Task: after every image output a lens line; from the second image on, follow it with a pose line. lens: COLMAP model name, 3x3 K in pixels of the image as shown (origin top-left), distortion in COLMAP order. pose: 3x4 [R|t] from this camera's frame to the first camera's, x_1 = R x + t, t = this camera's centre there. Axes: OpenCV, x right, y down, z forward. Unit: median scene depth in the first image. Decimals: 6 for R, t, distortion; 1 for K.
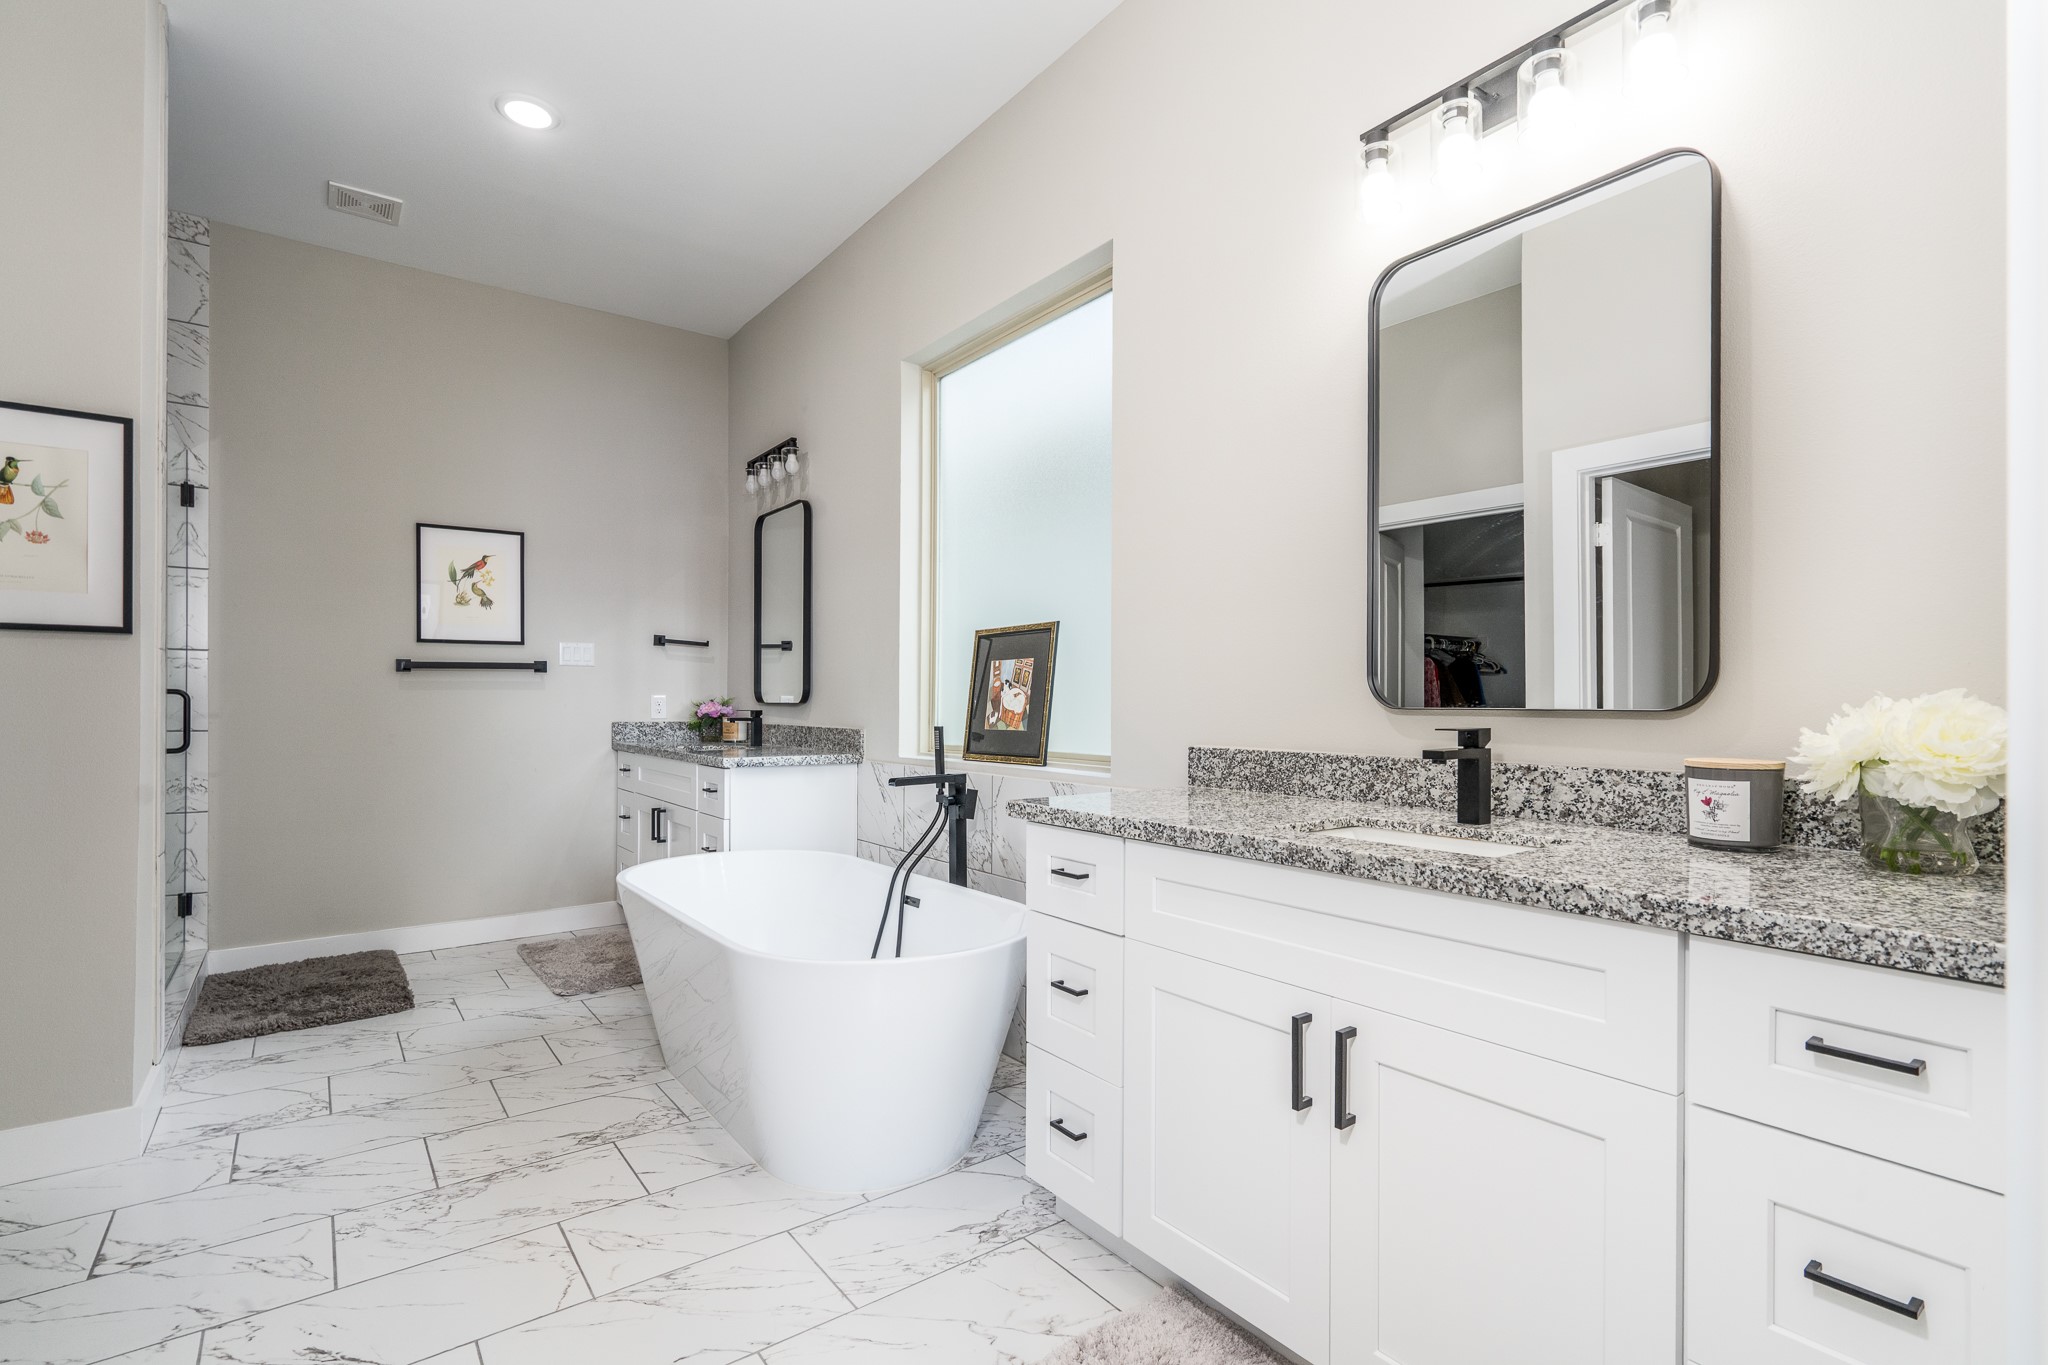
lens RADIAL K [[939.0, 0, 1041.2], [0, 939.0, 702.9], [0, 0, 1]] dist [-0.014020, 0.007528]
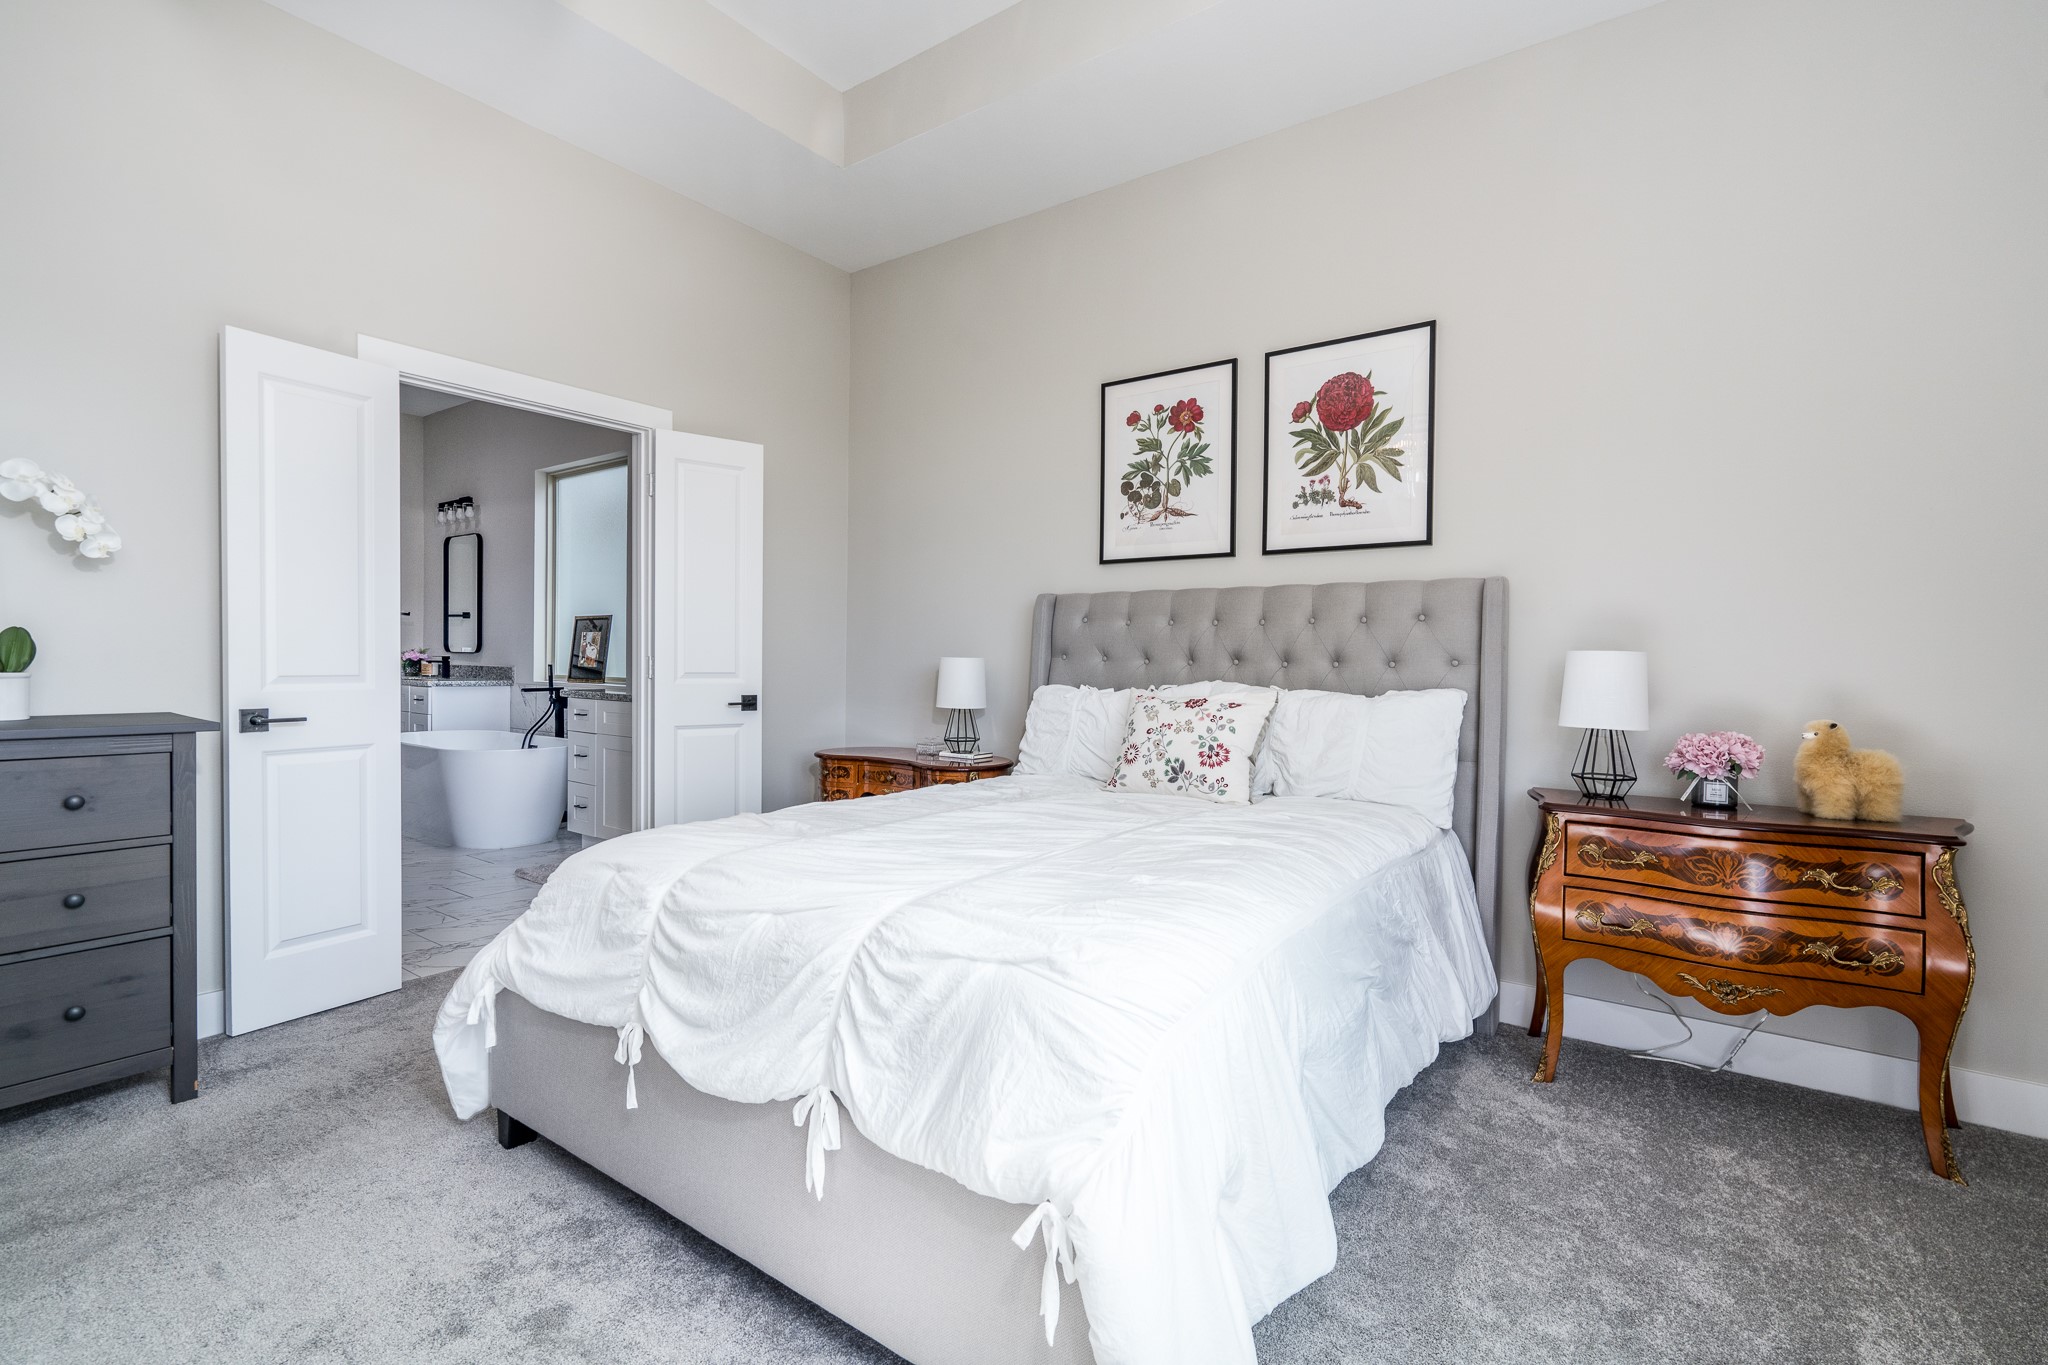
lens RADIAL K [[939.0, 0, 1019.3], [0, 939.0, 670.7], [0, 0, 1]] dist [-0.014020, 0.007528]
pose [[0.961824, 0.000225, 0.273670, 0.280339], [-0.006279, 0.999755, 0.021245, -0.010334], [-0.273598, -0.022153, 0.961589, -1.112848]]
